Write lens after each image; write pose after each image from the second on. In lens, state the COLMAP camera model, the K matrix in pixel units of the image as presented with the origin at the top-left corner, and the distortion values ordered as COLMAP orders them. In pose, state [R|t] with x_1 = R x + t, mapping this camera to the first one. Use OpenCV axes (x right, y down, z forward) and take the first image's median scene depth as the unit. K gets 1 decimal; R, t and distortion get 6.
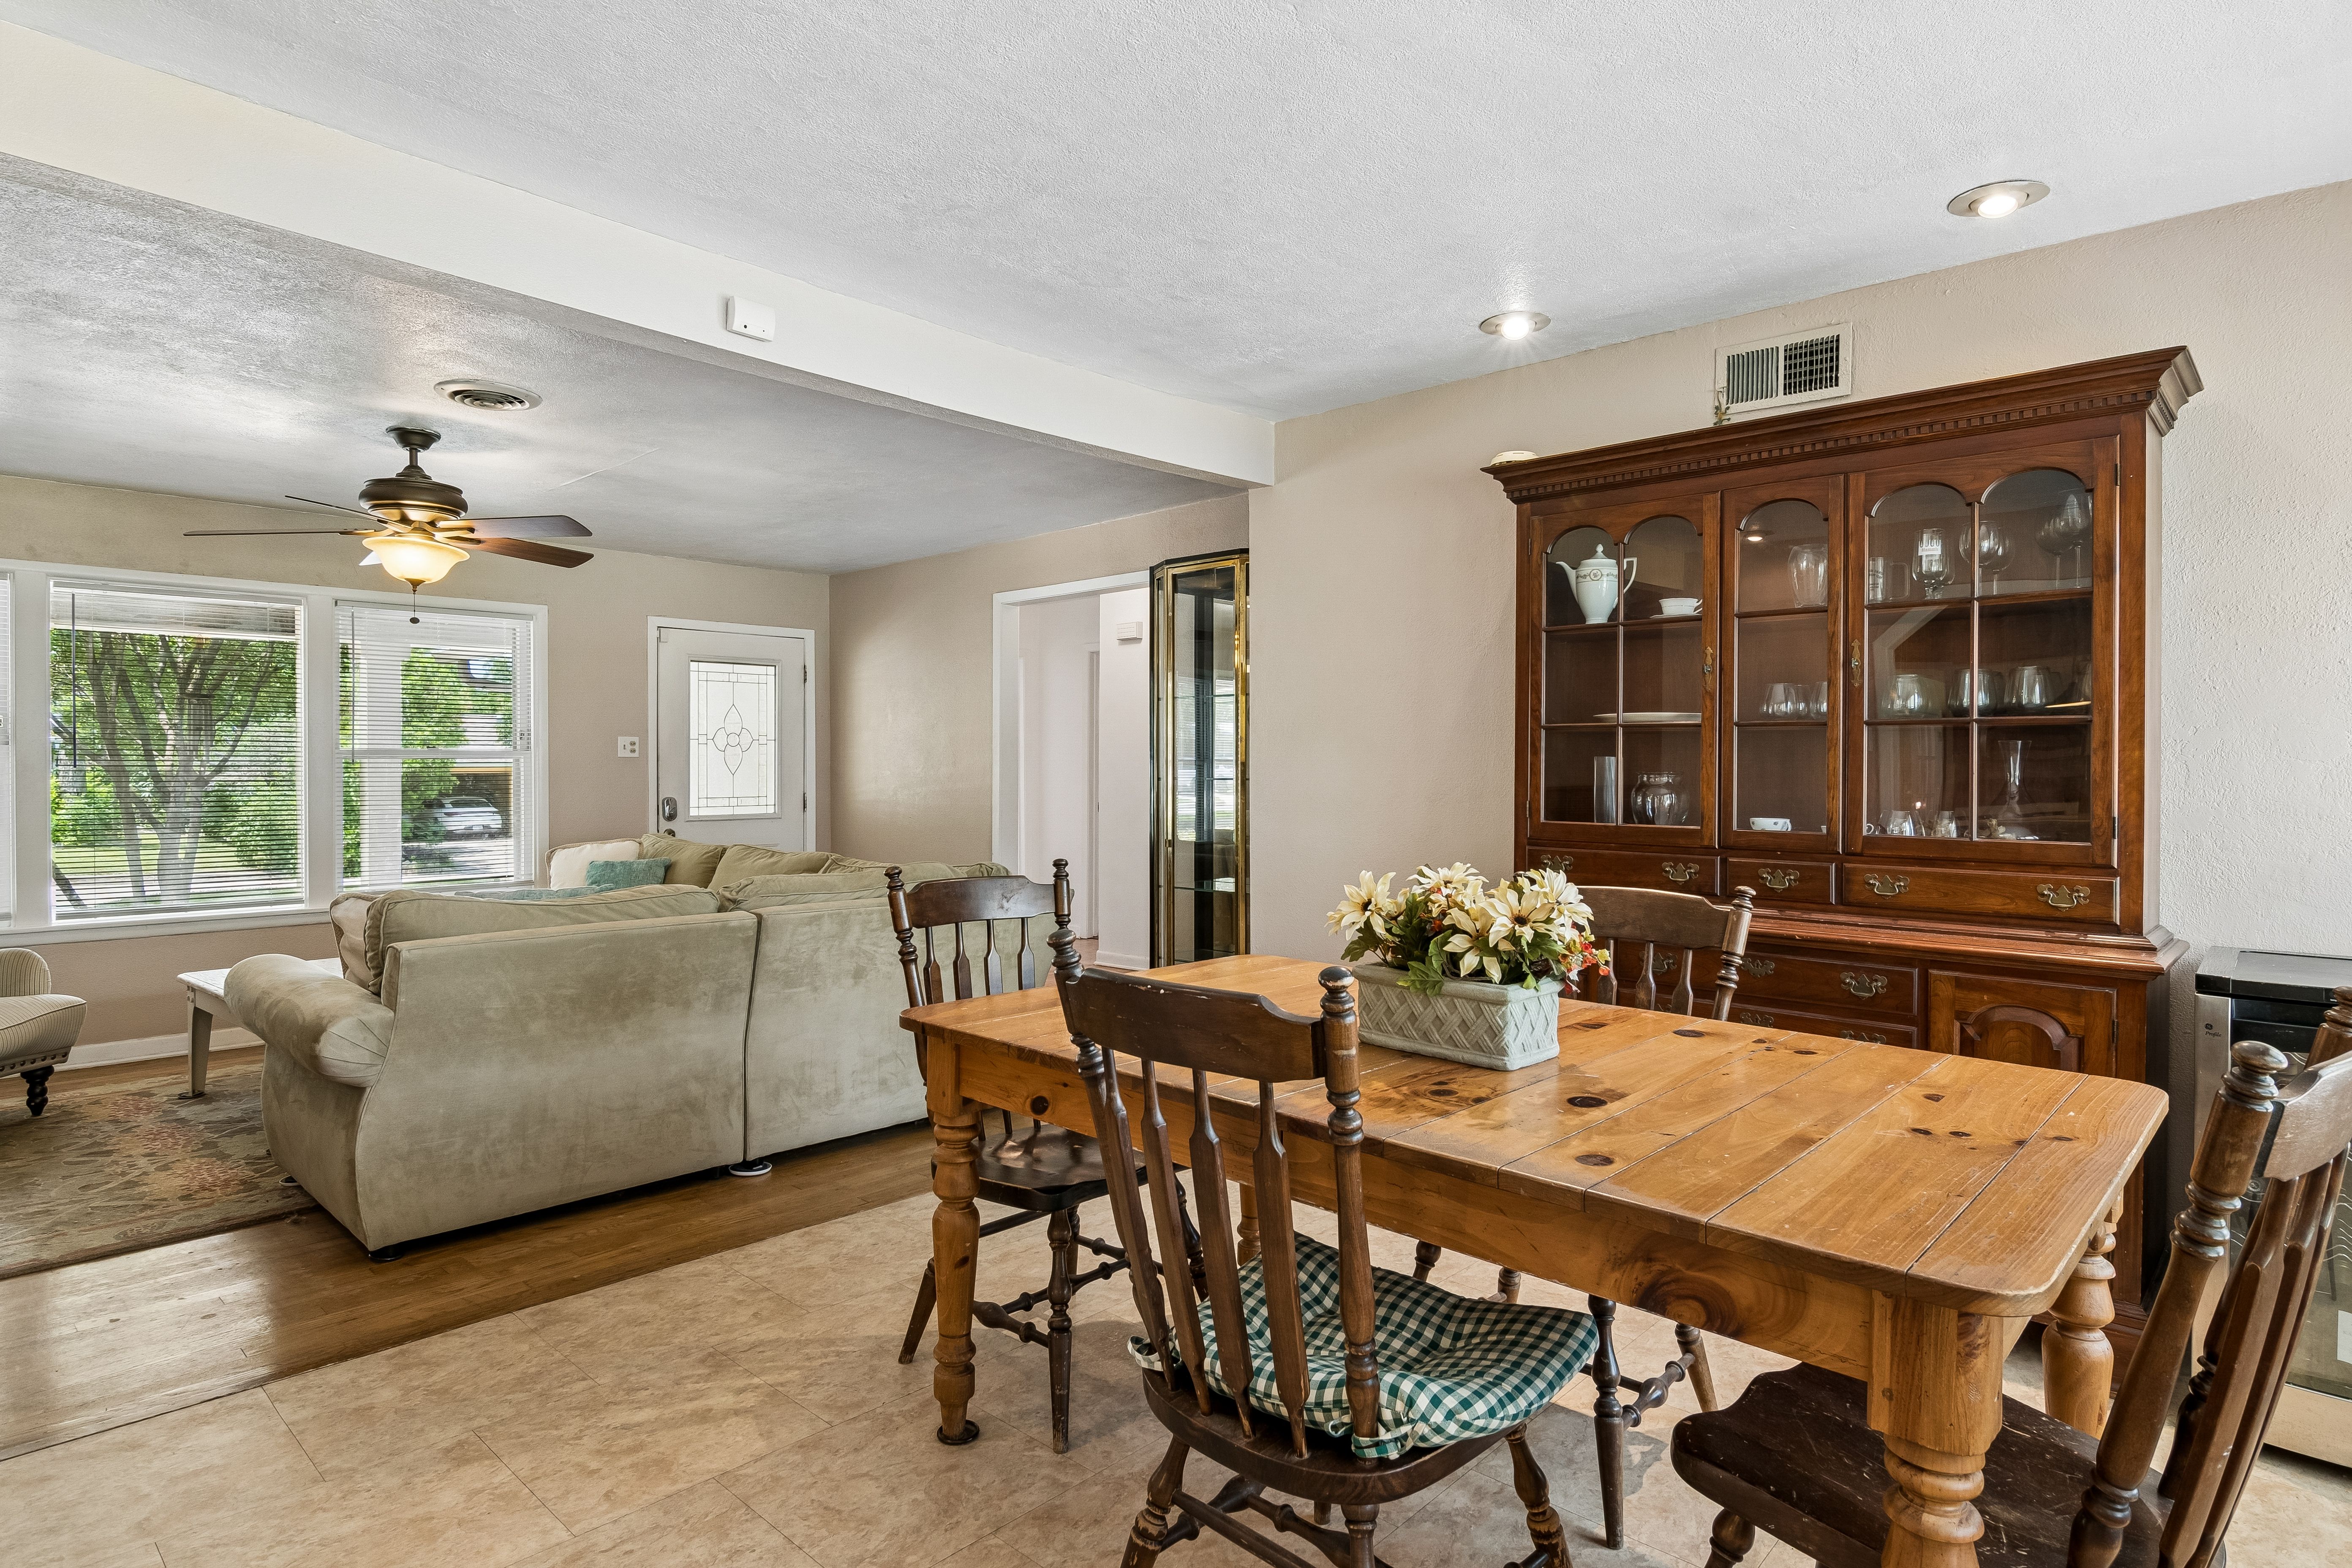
lens RADIAL K [[1250.7, 0, 1179.0], [0, 1250.7, 769.7], [0, 0, 1]] dist [-0.009512, -0.003969]
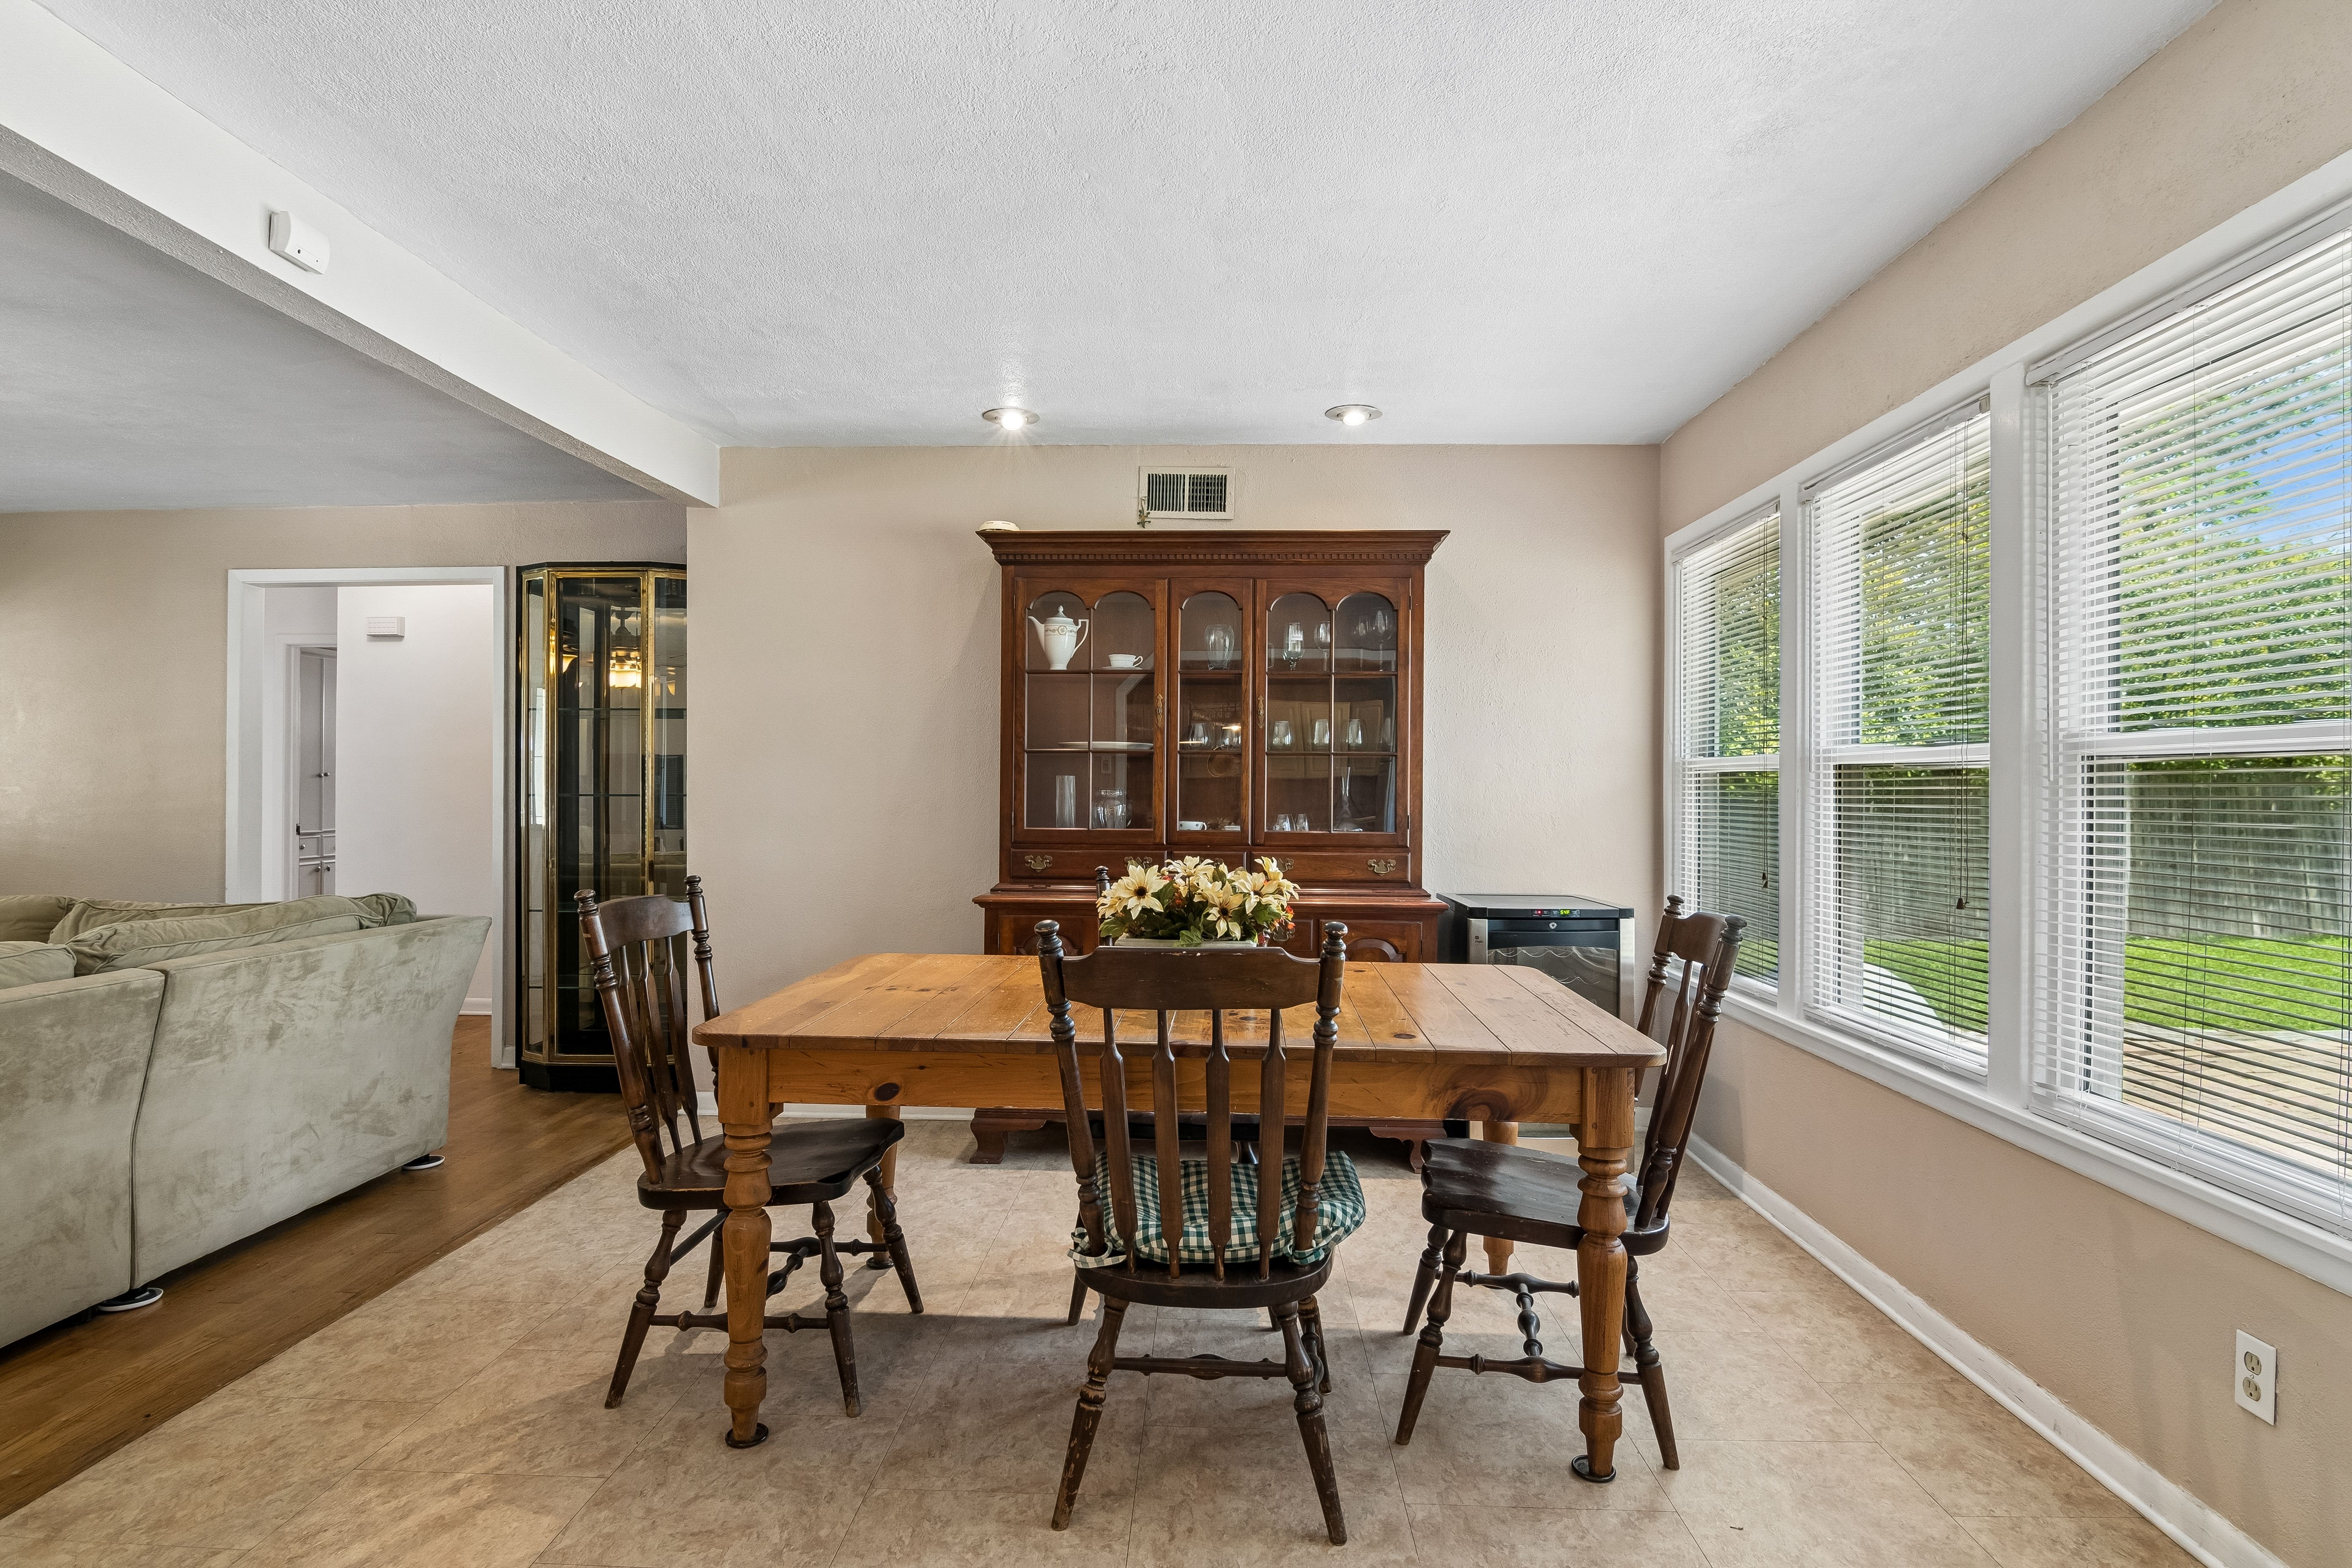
lens RADIAL K [[1187.0, 0, 1176.8], [0, 1187.0, 786.8], [0, 0, 1]] dist [-0.003890, -0.006725]
pose [[0.758711, -0.000962, 0.651427, -0.350853], [-0.000450, 0.999998, 0.002000, -0.001649], [-0.651427, -0.001810, 0.758709, 0.022349]]
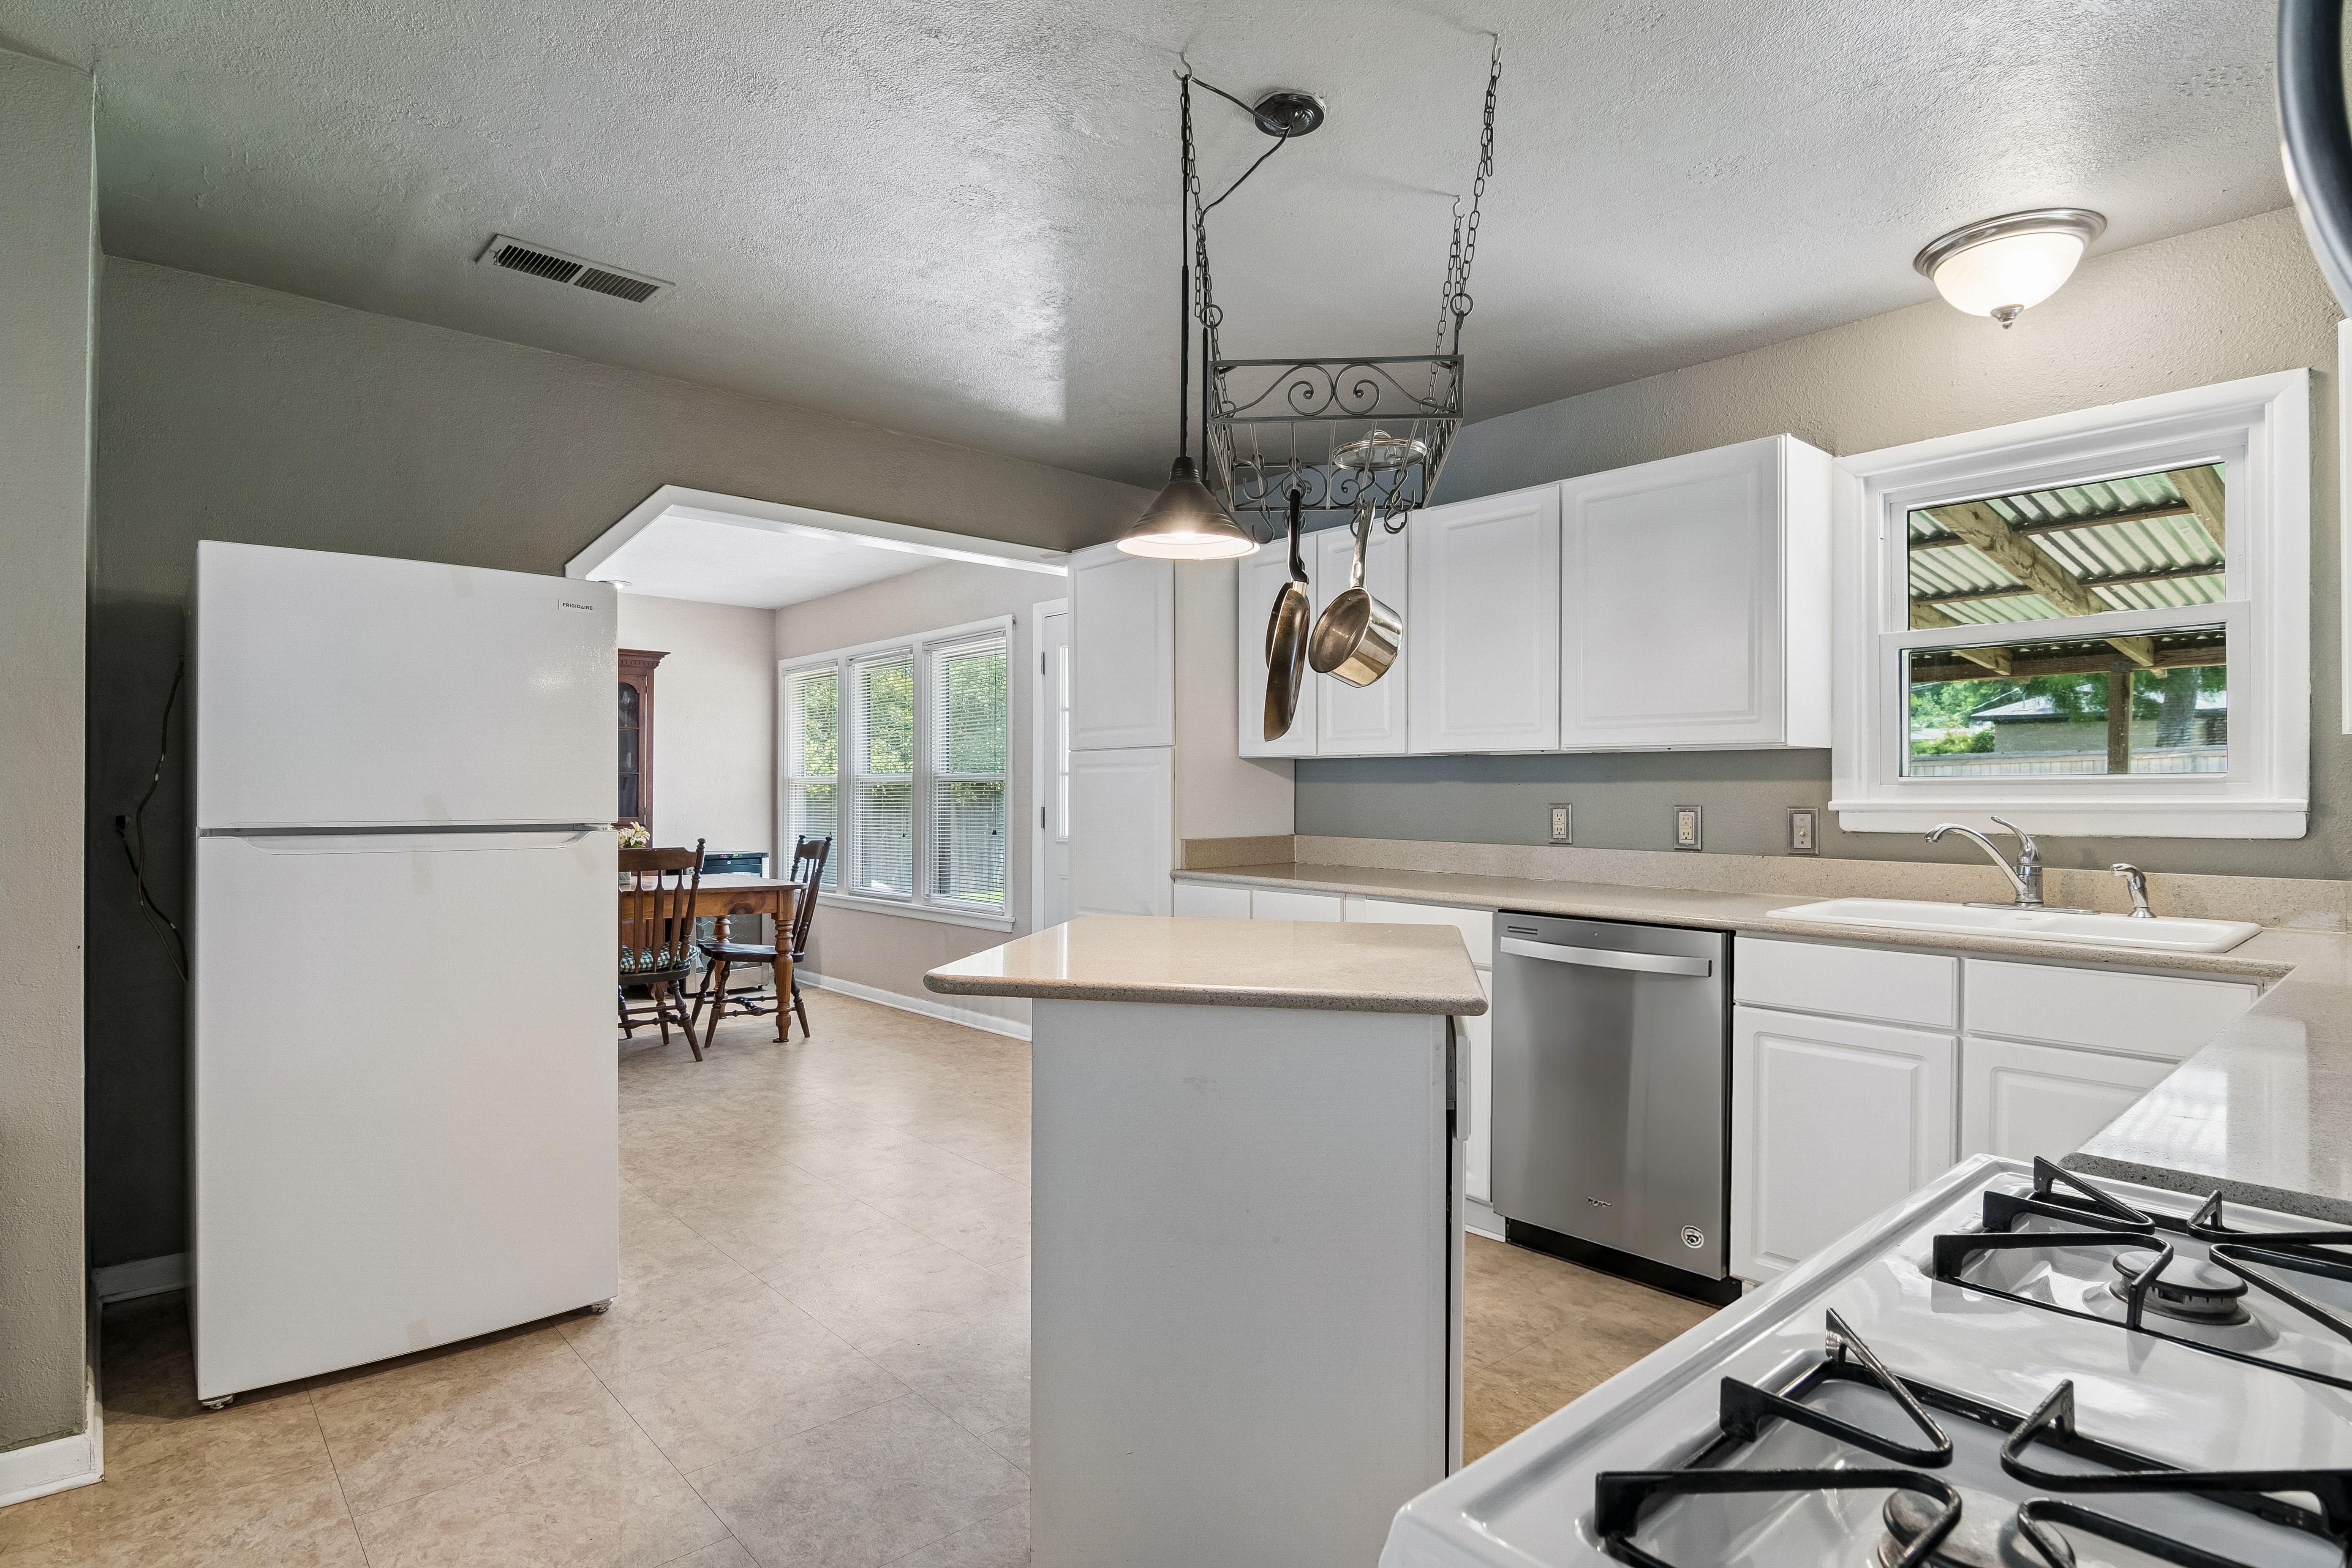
lens RADIAL K [[1187.0, 0, 1175.9], [0, 1187.0, 773.2], [0, 0, 1]] dist [-0.003890, -0.006725]
pose [[0.090631, 0.015467, 0.995764, -1.388433], [0.001560, 0.999876, -0.015672, 0.001295], [-0.995883, 0.002974, 0.090595, -0.353335]]
